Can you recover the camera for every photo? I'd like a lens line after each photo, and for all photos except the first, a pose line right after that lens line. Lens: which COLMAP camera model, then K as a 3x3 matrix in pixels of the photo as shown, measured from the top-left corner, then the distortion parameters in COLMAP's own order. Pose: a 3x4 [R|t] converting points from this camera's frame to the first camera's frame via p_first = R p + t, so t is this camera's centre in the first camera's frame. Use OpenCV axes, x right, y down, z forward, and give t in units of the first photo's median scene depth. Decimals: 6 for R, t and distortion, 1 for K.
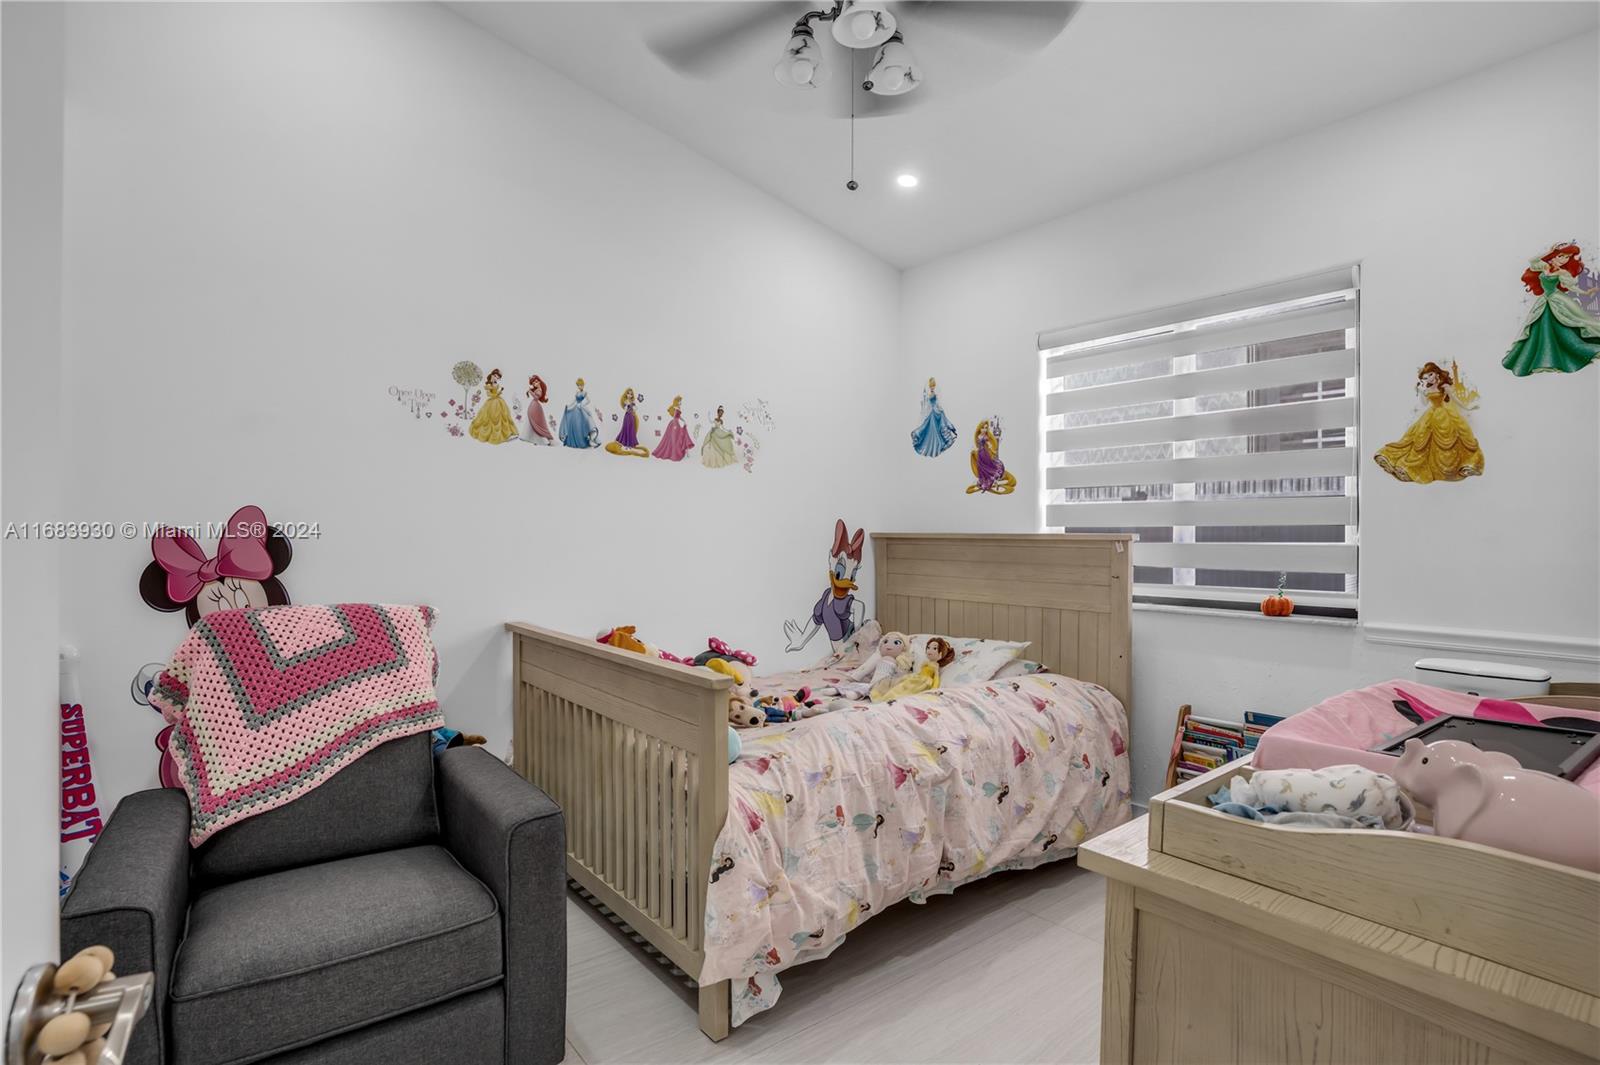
lens RADIAL K [[785.7, 0, 796.5], [0, 785.7, 529.6], [0, 0, 1]] dist [-0.078893, 0.035983]
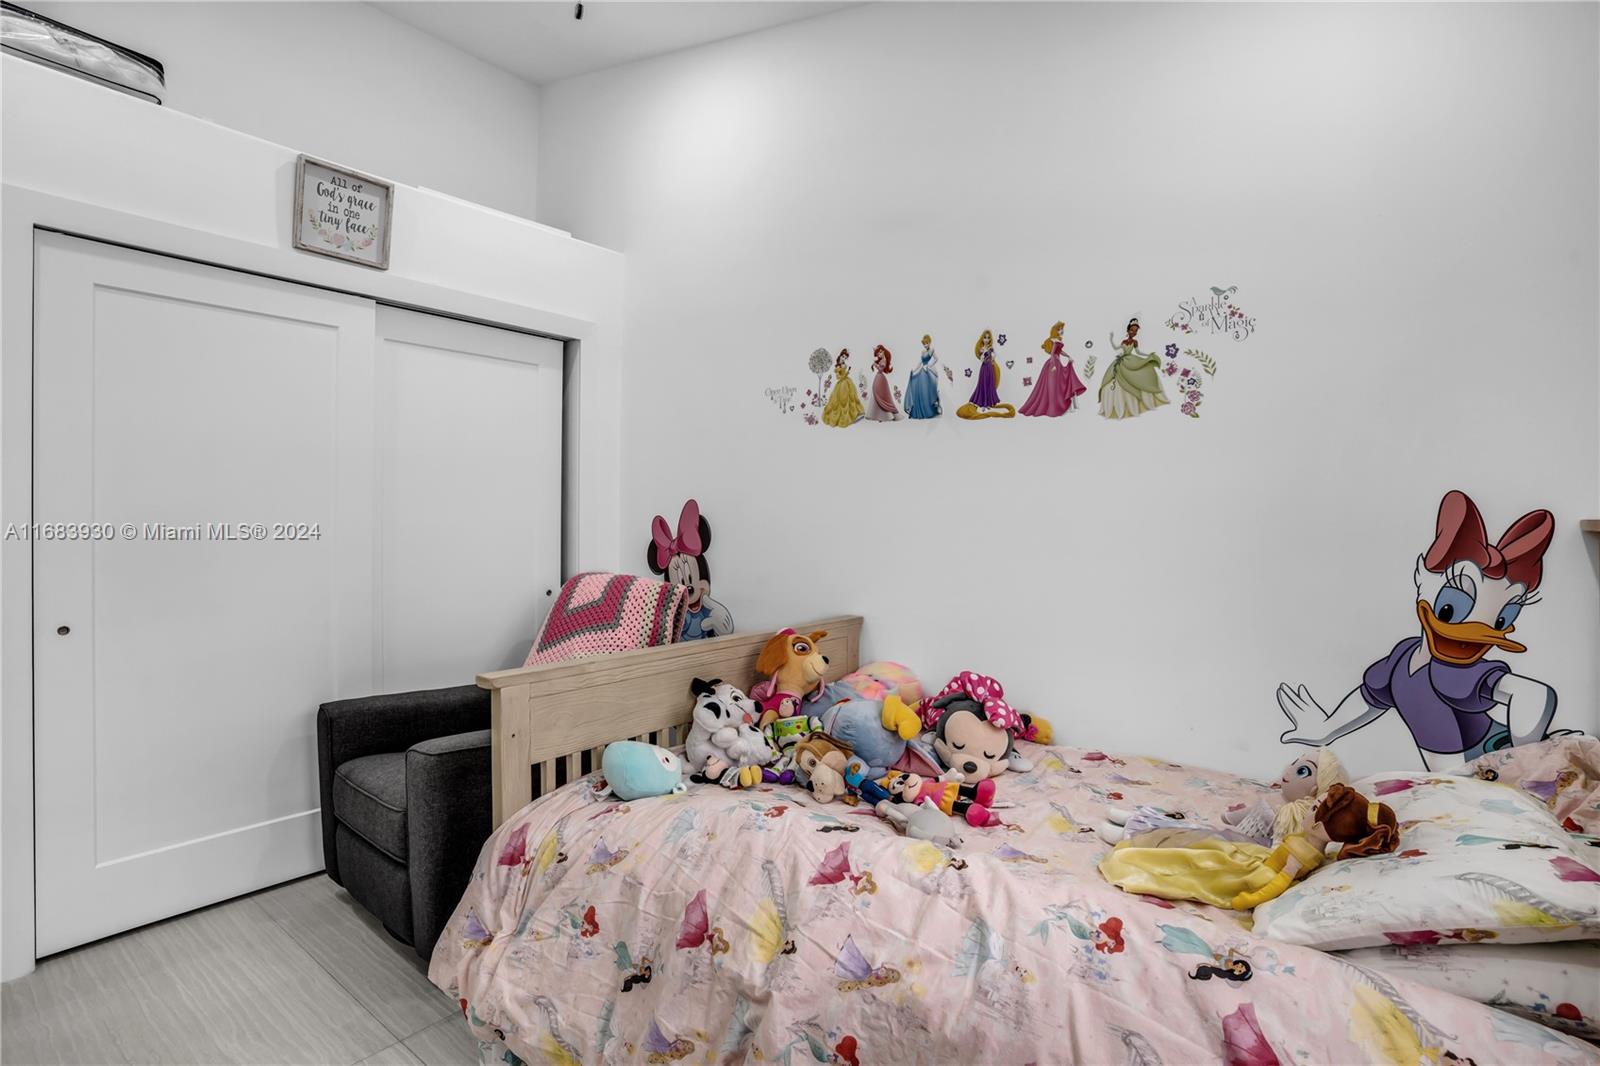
lens RADIAL K [[785.7, 0, 796.5], [0, 785.7, 530.1], [0, 0, 1]] dist [-0.078893, 0.035983]
pose [[0.227985, 0.010947, -0.973603, 0.494029], [0.002433, 0.999927, 0.011813, 0.004591], [0.973662, -0.005062, 0.227941, 0.656965]]
